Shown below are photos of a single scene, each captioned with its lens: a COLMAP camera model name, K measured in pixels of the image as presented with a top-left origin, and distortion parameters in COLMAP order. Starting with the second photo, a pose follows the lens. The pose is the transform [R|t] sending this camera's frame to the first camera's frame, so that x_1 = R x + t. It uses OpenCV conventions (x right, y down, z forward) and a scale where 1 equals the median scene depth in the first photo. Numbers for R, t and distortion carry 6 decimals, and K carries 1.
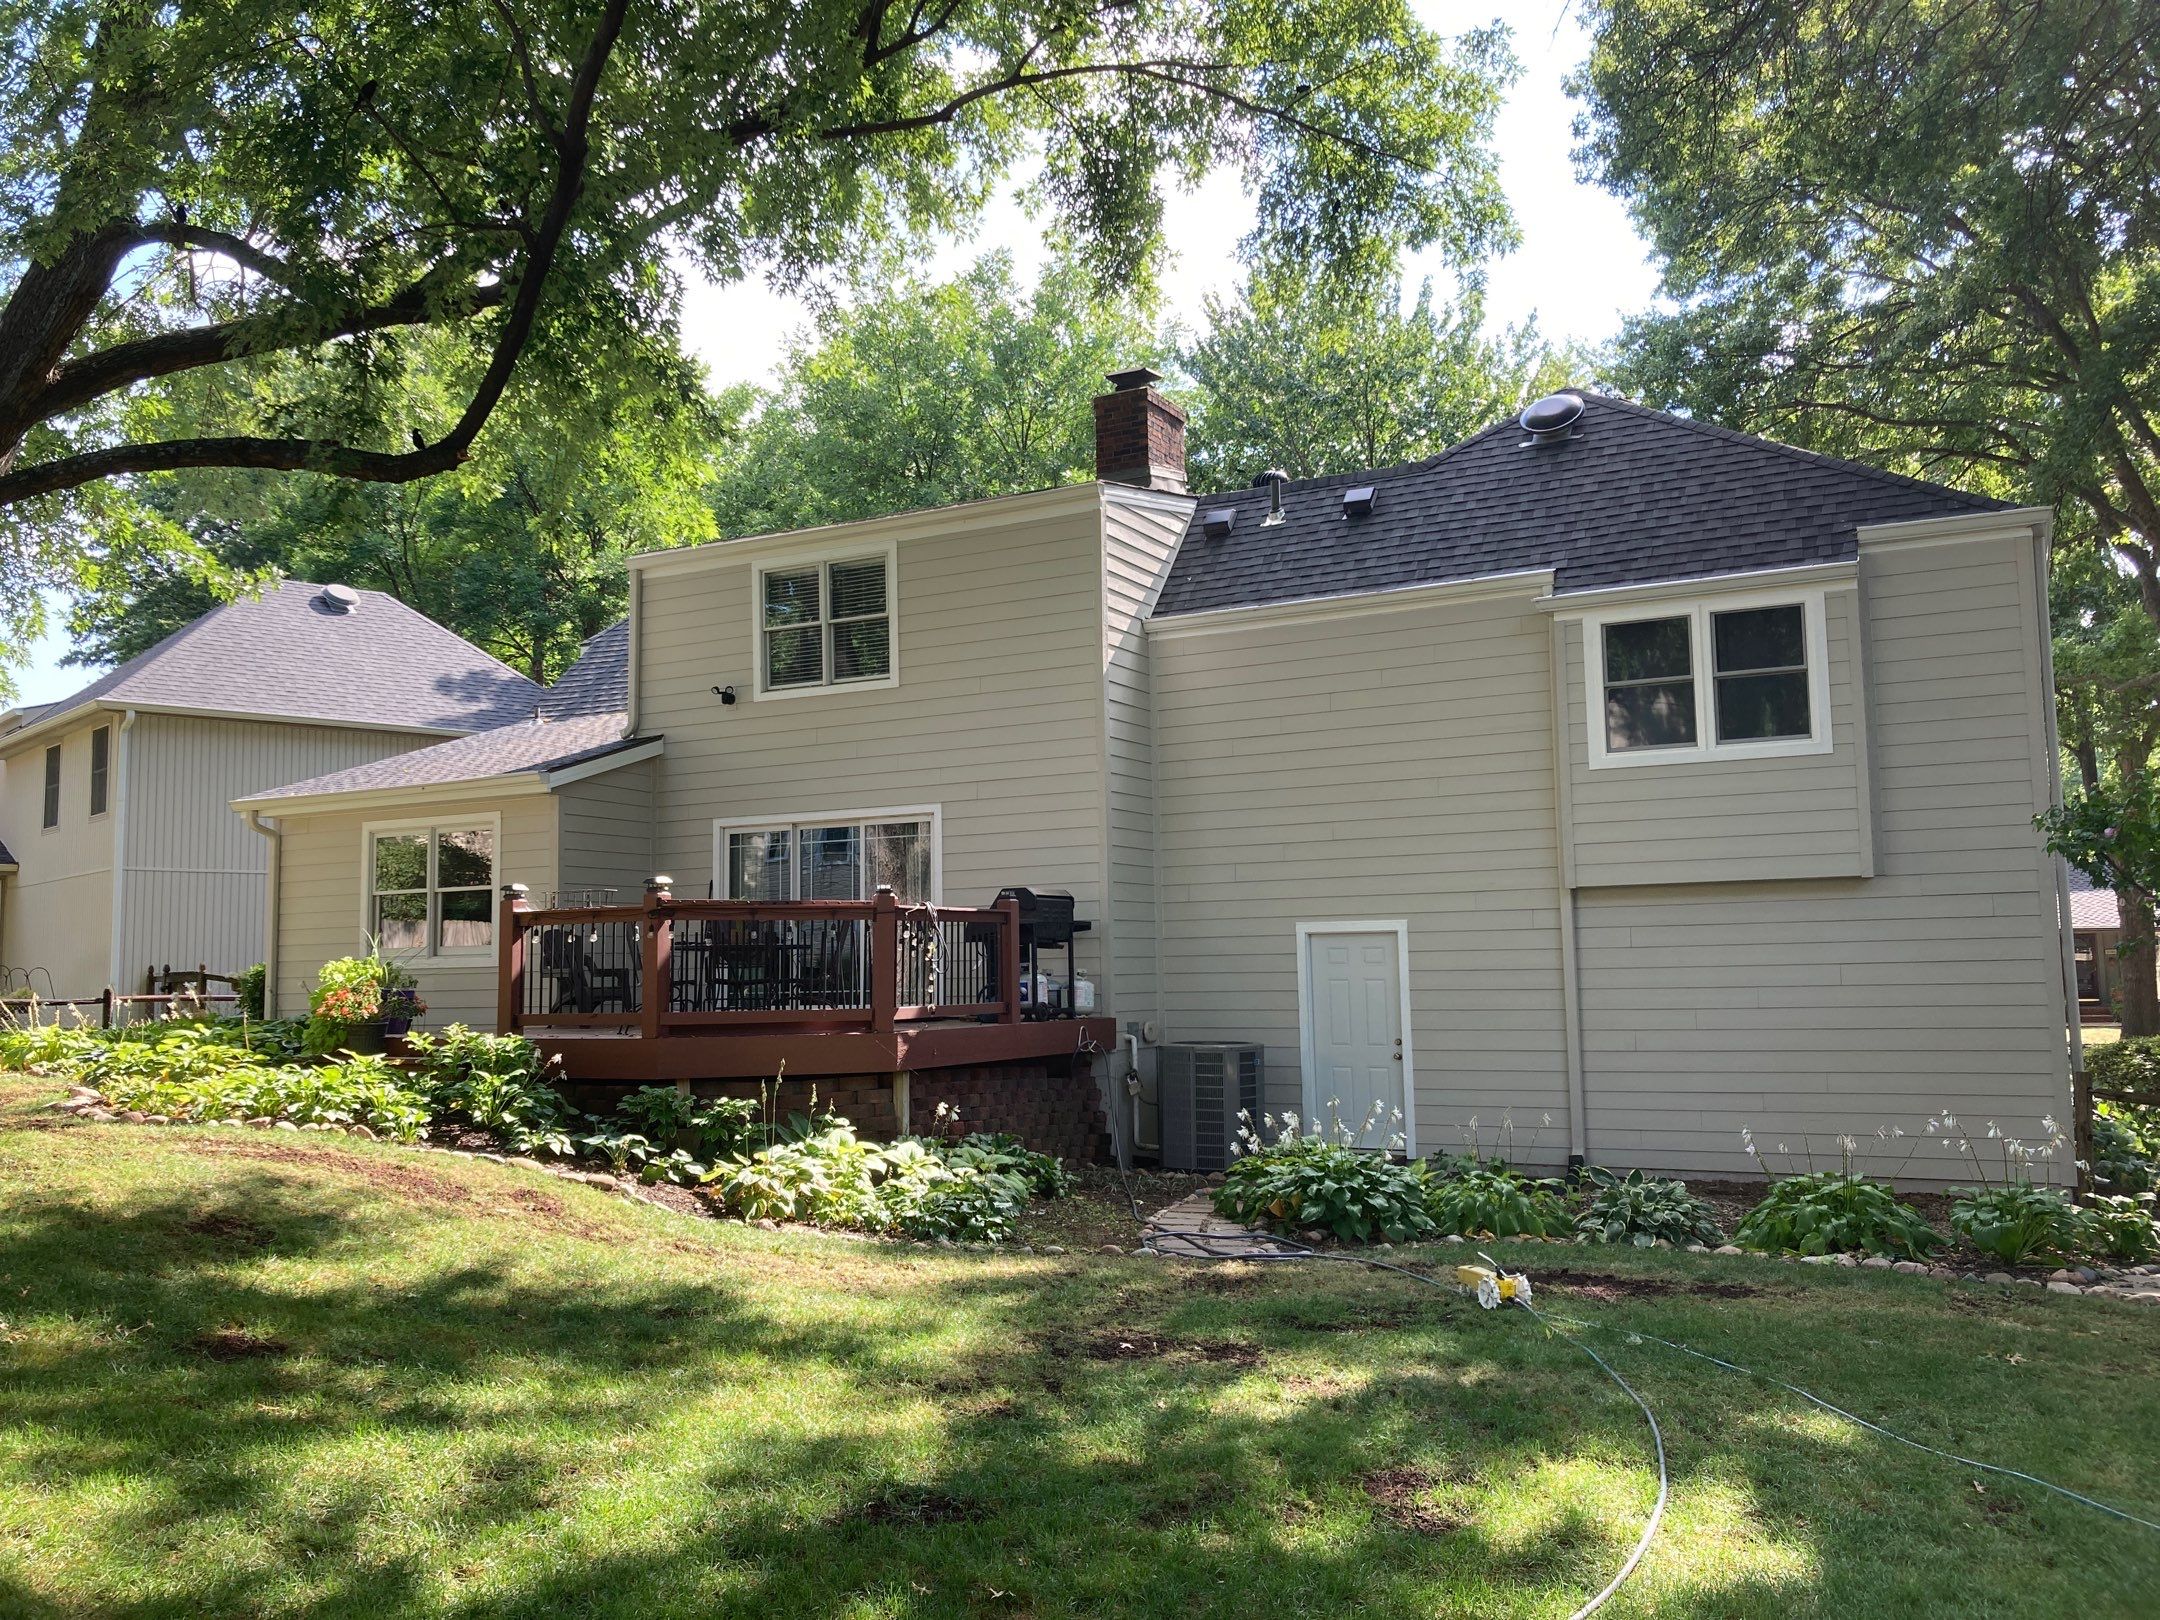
lens RADIAL K [[1739.3, 0, 1099.3], [0, 1739.3, 790.2], [0, 0, 1]] dist [0.021772, -0.005459]
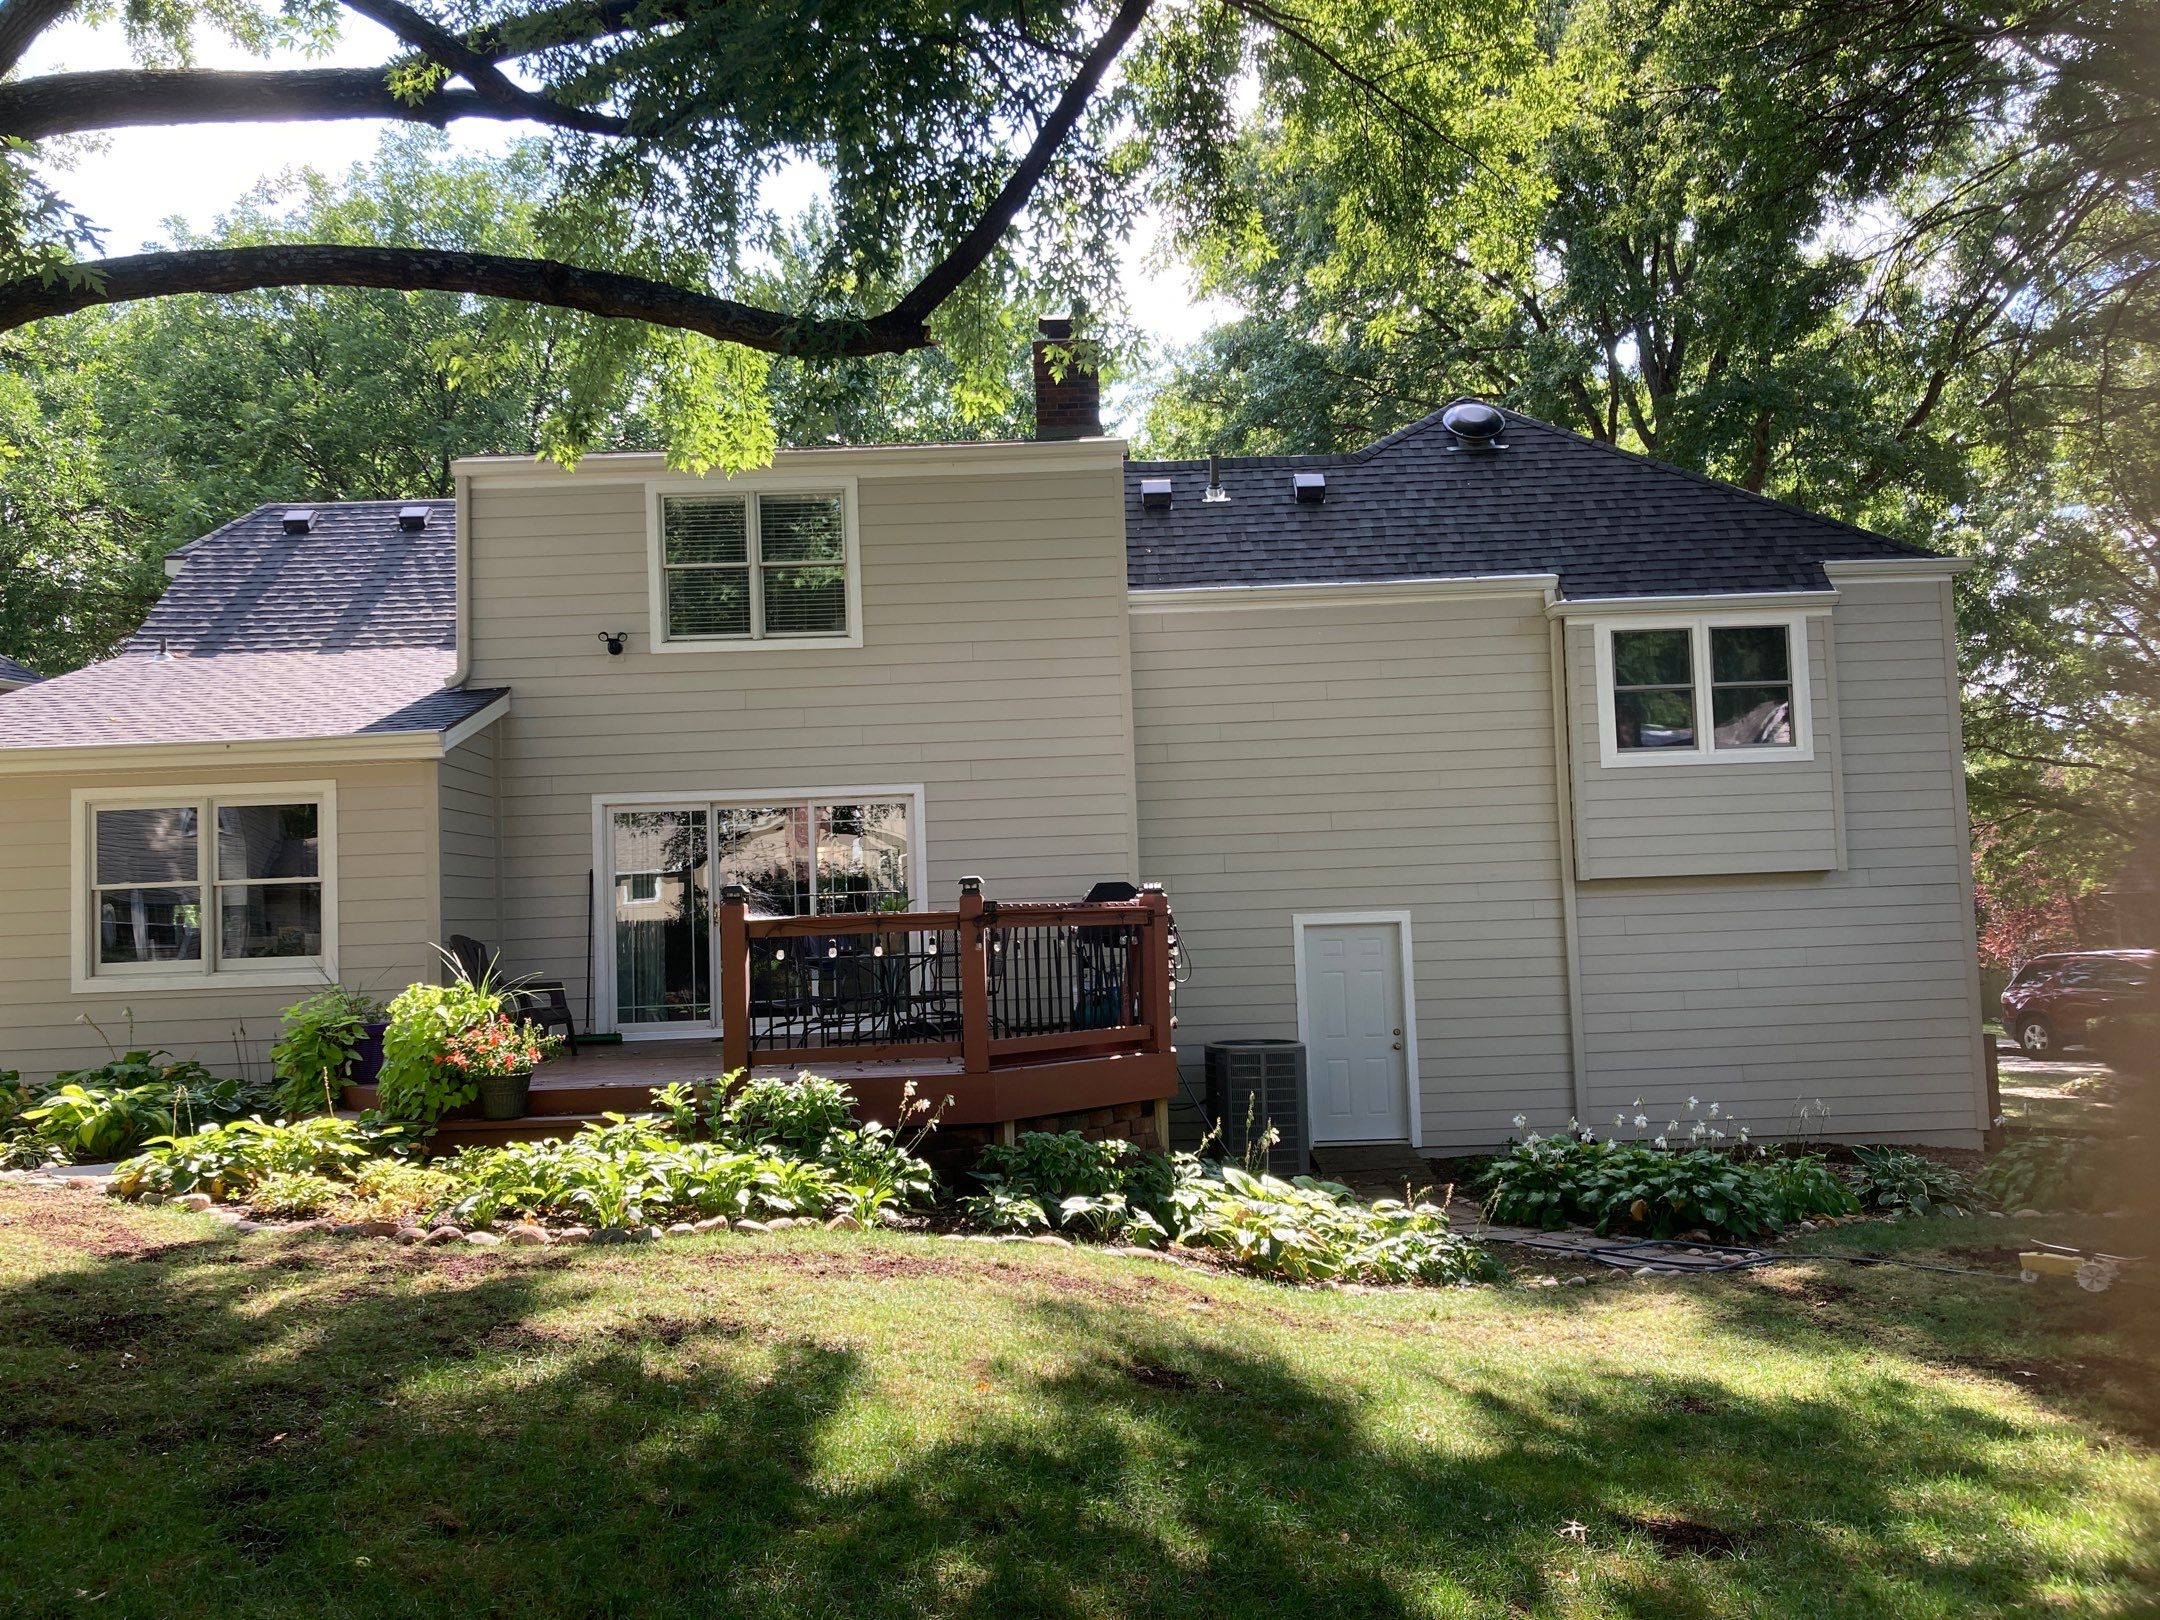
lens RADIAL K [[1739.3, 0, 1099.3], [0, 1739.3, 790.2], [0, 0, 1]] dist [0.021772, -0.005459]
pose [[0.882942, 0.020802, 0.469020, -0.452350], [-0.027945, 0.999575, 0.008273, 0.001441], [-0.468649, -0.020411, 0.883149, 0.194840]]
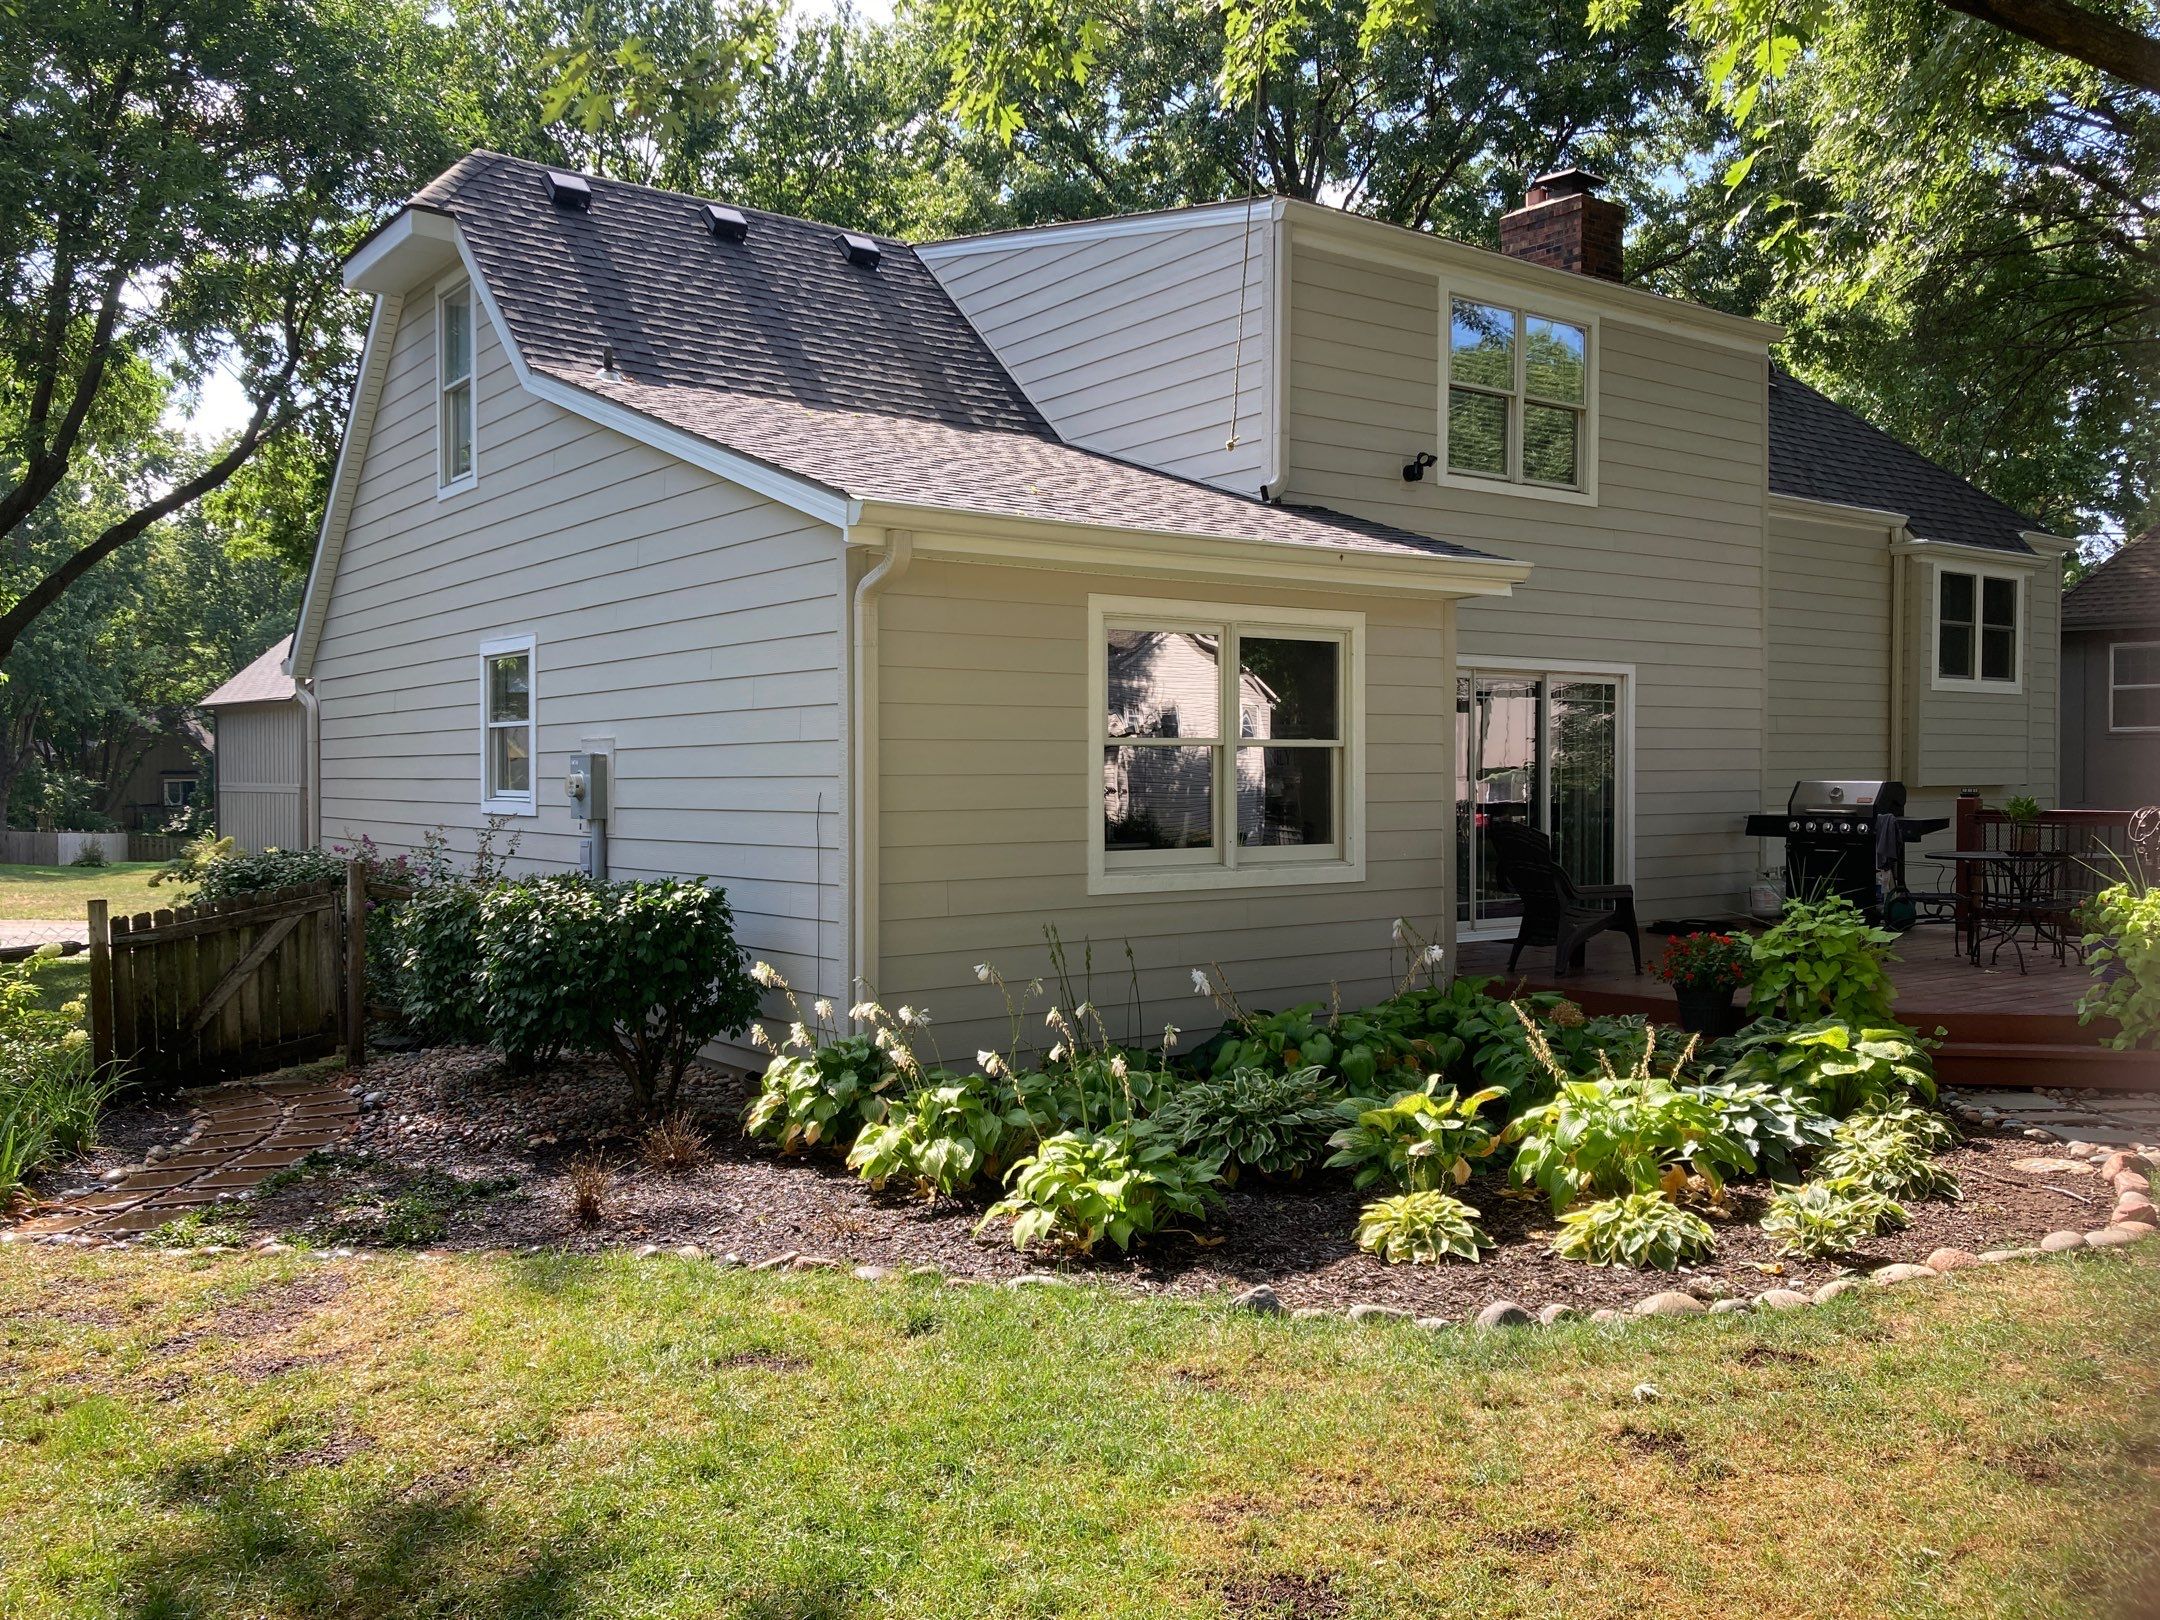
lens RADIAL K [[1759.0, 0, 1086.9], [0, 1759.0, 791.7], [0, 0, 1]] dist [0.081680, -0.099582]
pose [[0.425135, 0.008174, 0.905093, -1.010473], [-0.099171, 0.994360, 0.037602, 0.064685], [-0.899681, -0.105745, 0.423547, 0.930189]]
